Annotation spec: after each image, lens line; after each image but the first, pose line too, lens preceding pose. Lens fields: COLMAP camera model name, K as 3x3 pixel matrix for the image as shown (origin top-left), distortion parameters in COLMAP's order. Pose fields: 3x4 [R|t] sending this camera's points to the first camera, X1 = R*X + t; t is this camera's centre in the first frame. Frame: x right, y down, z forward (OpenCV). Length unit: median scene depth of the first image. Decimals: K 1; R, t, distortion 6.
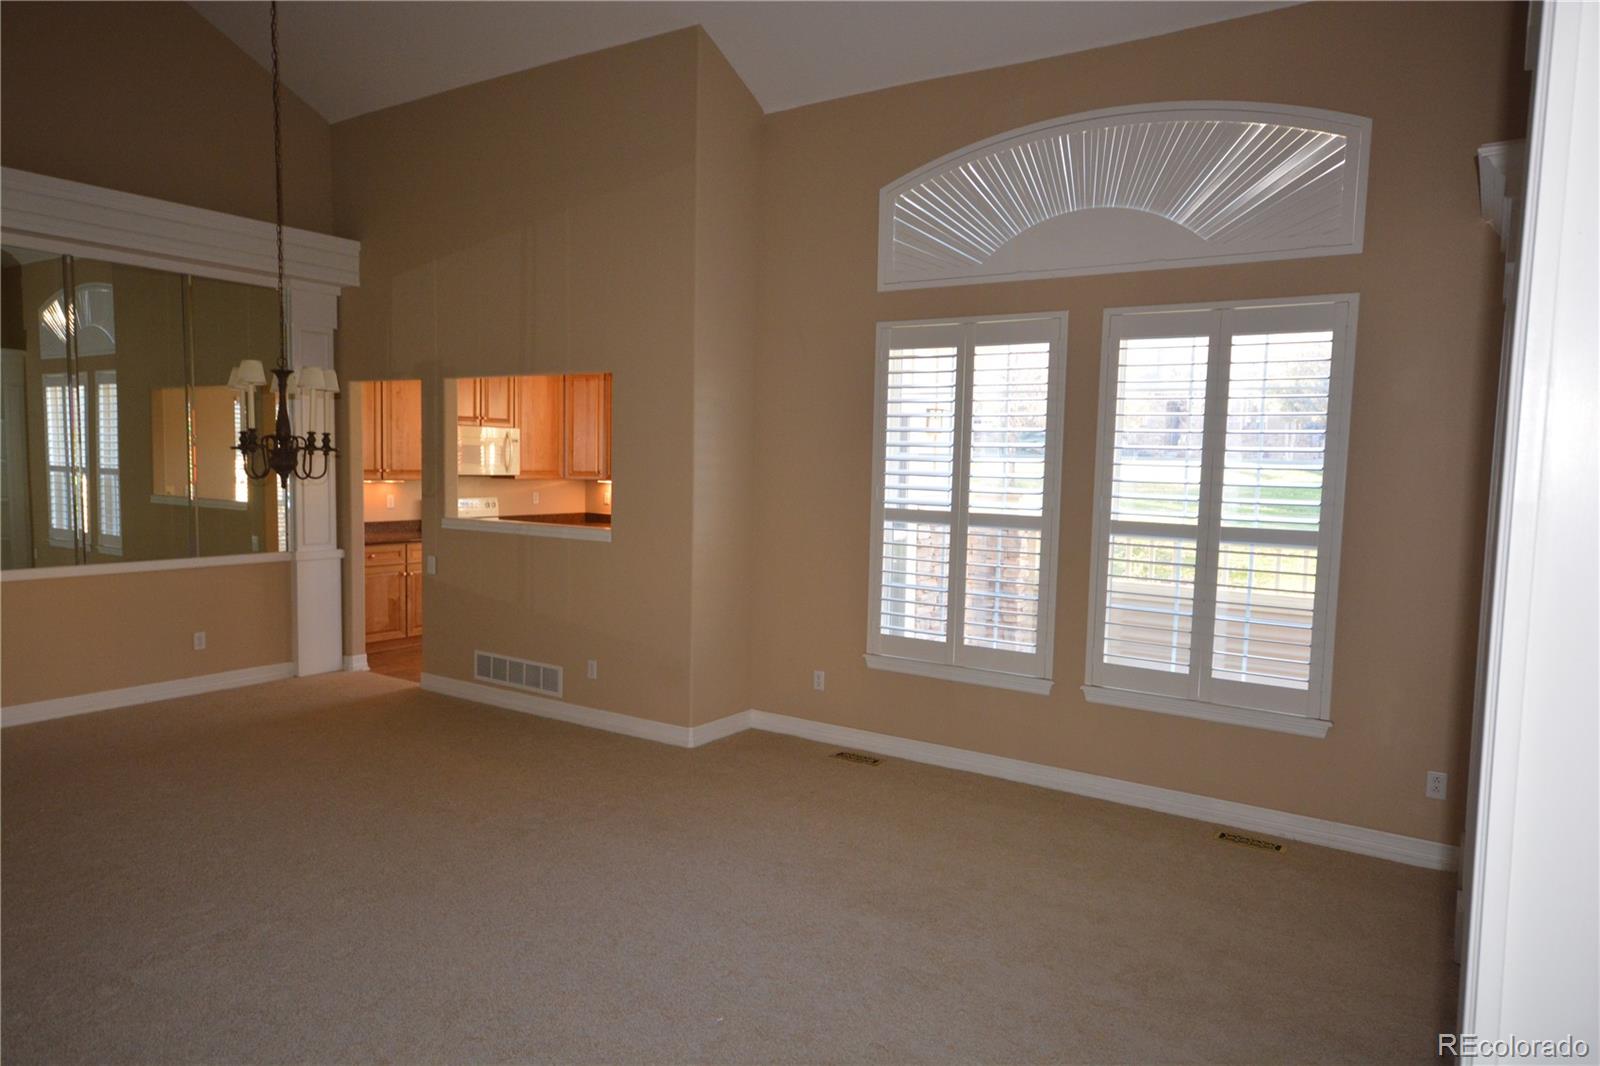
lens RADIAL K [[1066.5, 0, 785.1], [0, 1066.5, 534.5], [0, 0, 1]] dist [0.039080, 0.008174]
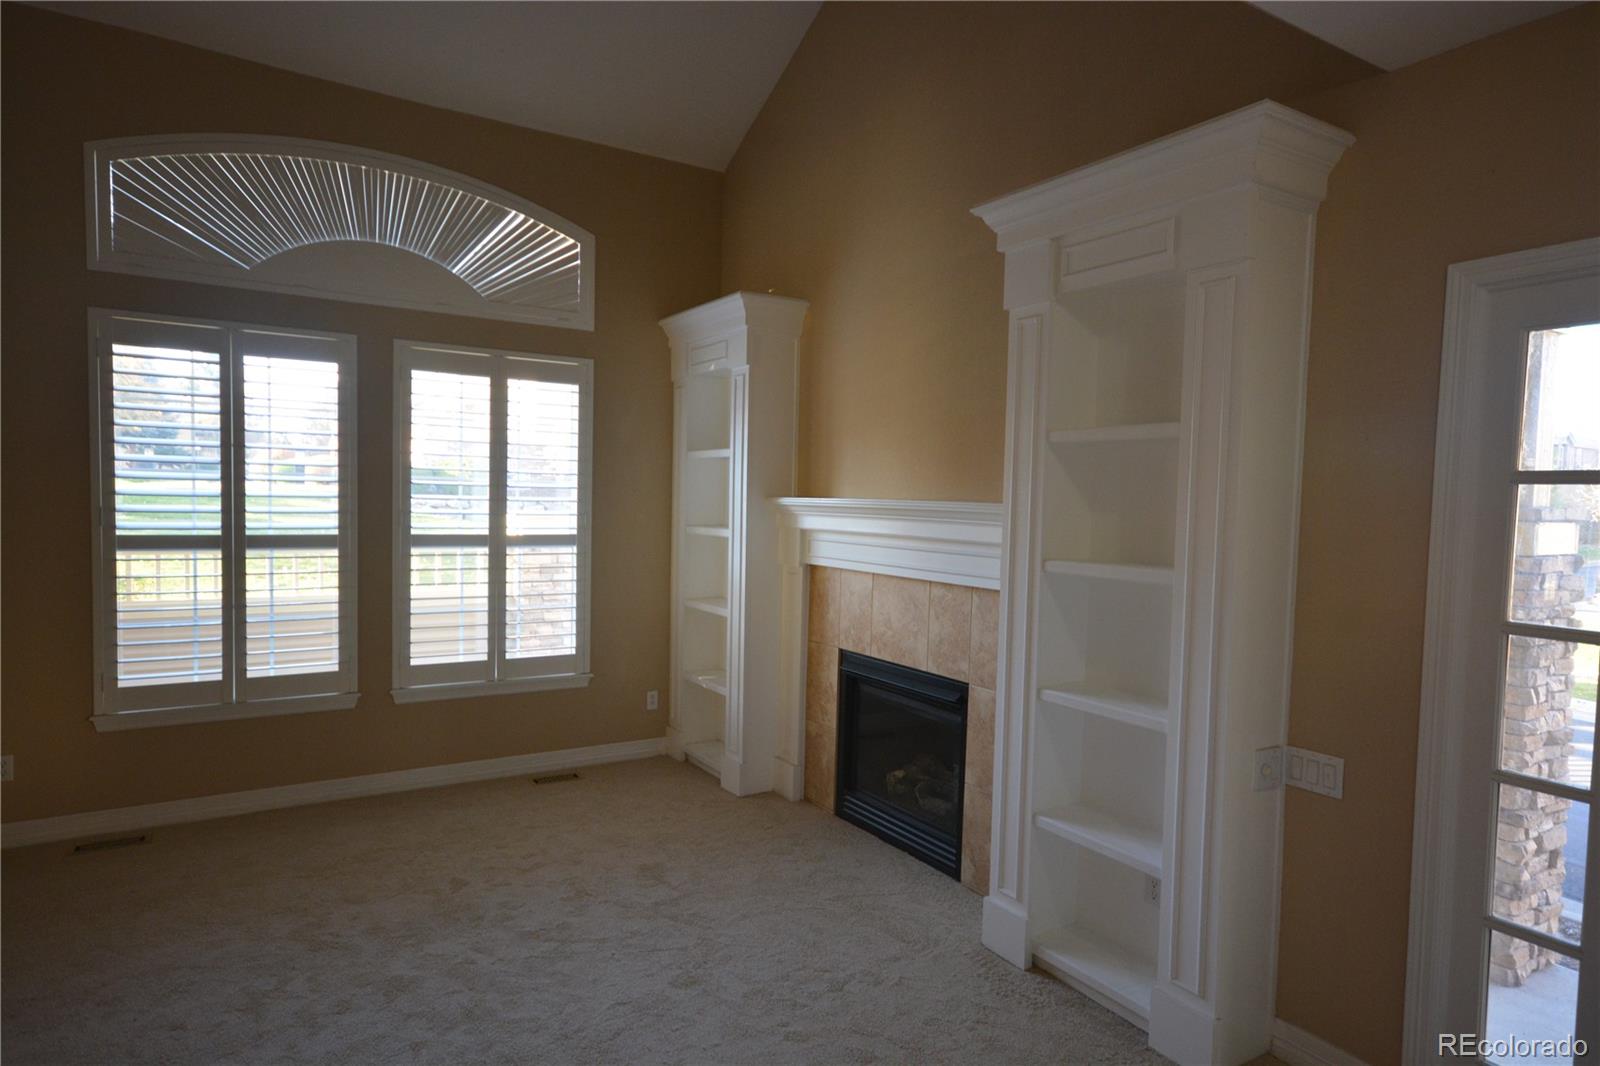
lens RADIAL K [[916.8, 0, 800.4], [0, 916.8, 539.0], [0, 0, 1]] dist [-0.005932, 0.001403]
pose [[0.387752, -0.061984, 0.919677, -0.373657], [0.051565, 0.997633, 0.045497, -0.028756], [-0.920320, 0.029781, 0.390030, 0.251661]]
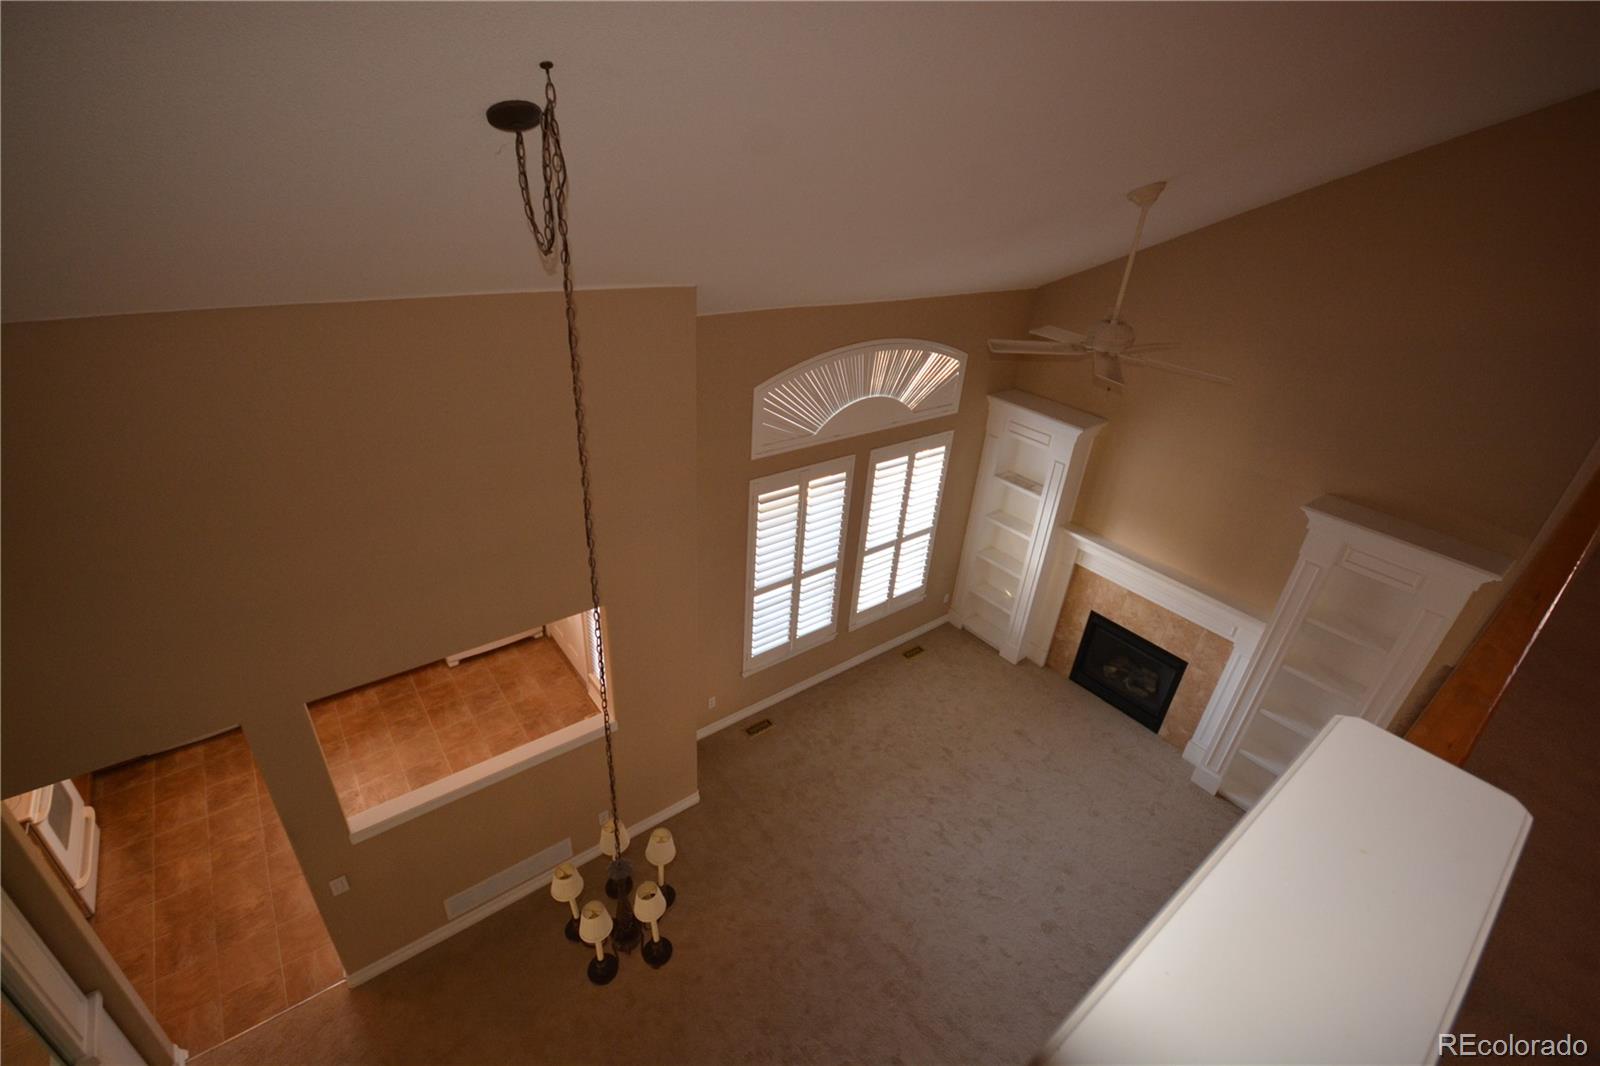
lens RADIAL K [[708.2, 0, 792.0], [0, 708.2, 534.9], [0, 0, 1]] dist [0.000534, -0.001106]
pose [[0.299923, -0.465926, 0.832442, -0.724648], [0.009061, 0.873966, 0.485903, -0.610289], [-0.953920, -0.138190, 0.266345, 0.735384]]
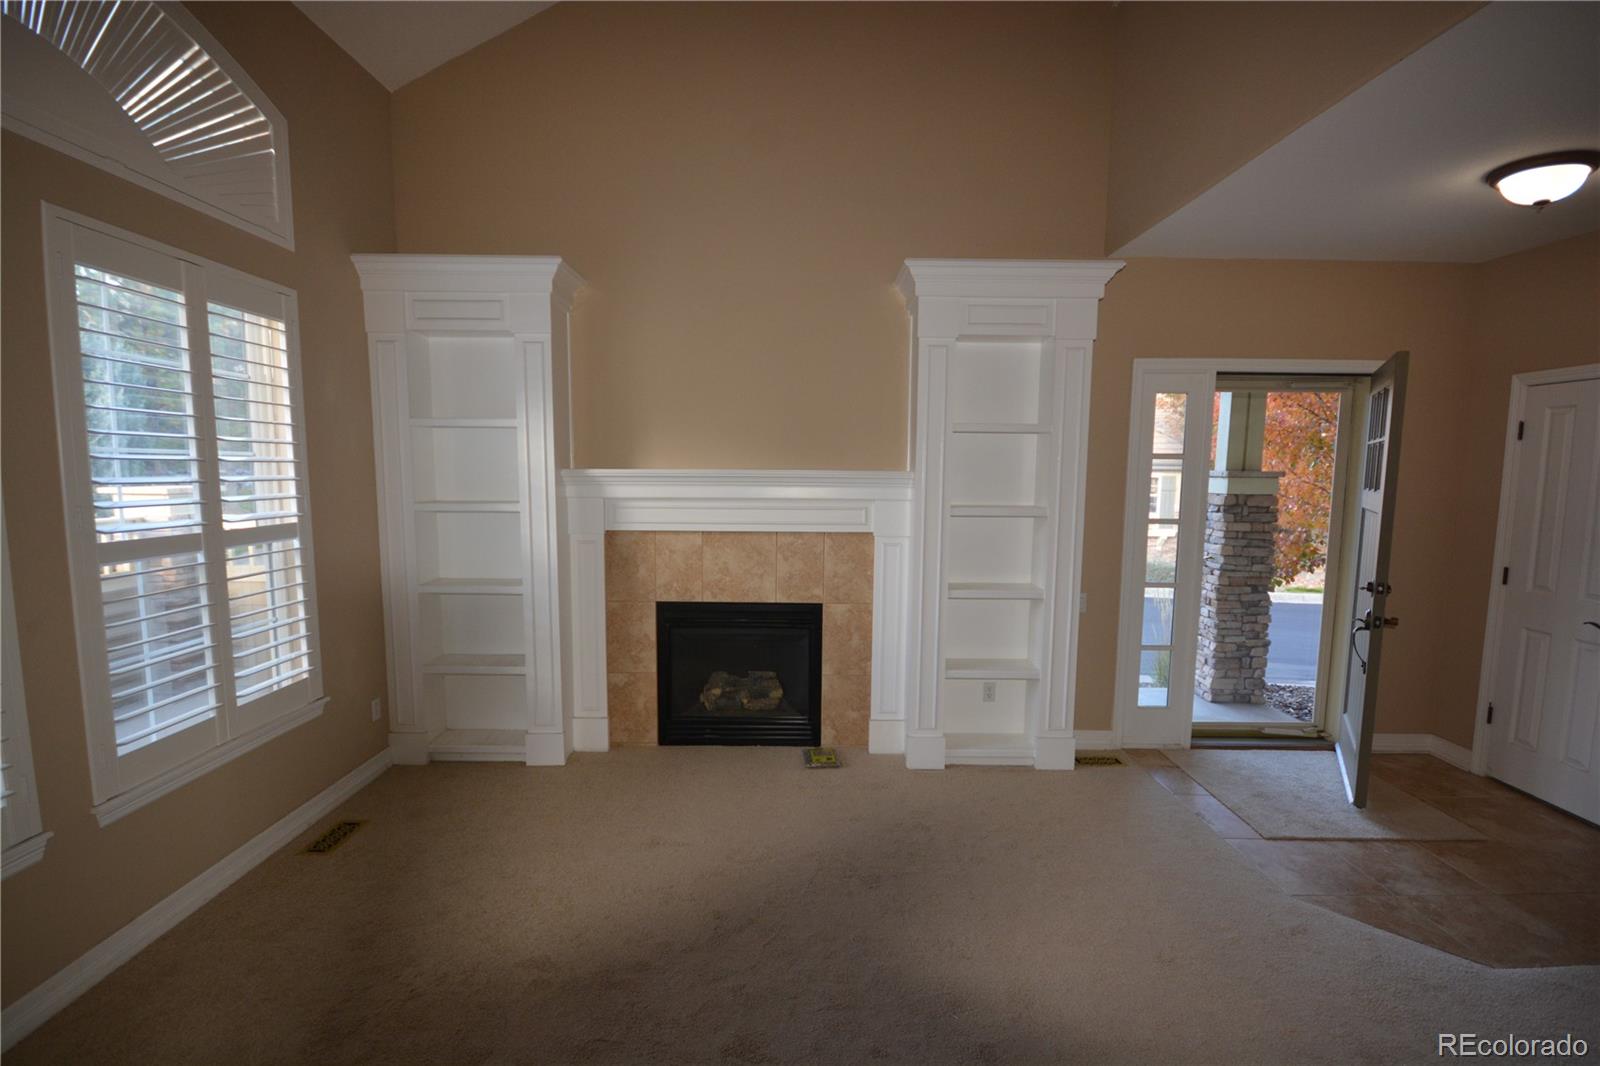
lens RADIAL K [[708.2, 0, 799.3], [0, 708.2, 535.0], [0, 0, 1]] dist [0.000534, -0.001106]
pose [[-0.570438, -0.111233, 0.813774, -0.269136], [0.032954, 0.986890, 0.157996, -0.067755], [-0.820679, 0.116944, -0.559294, 0.827528]]
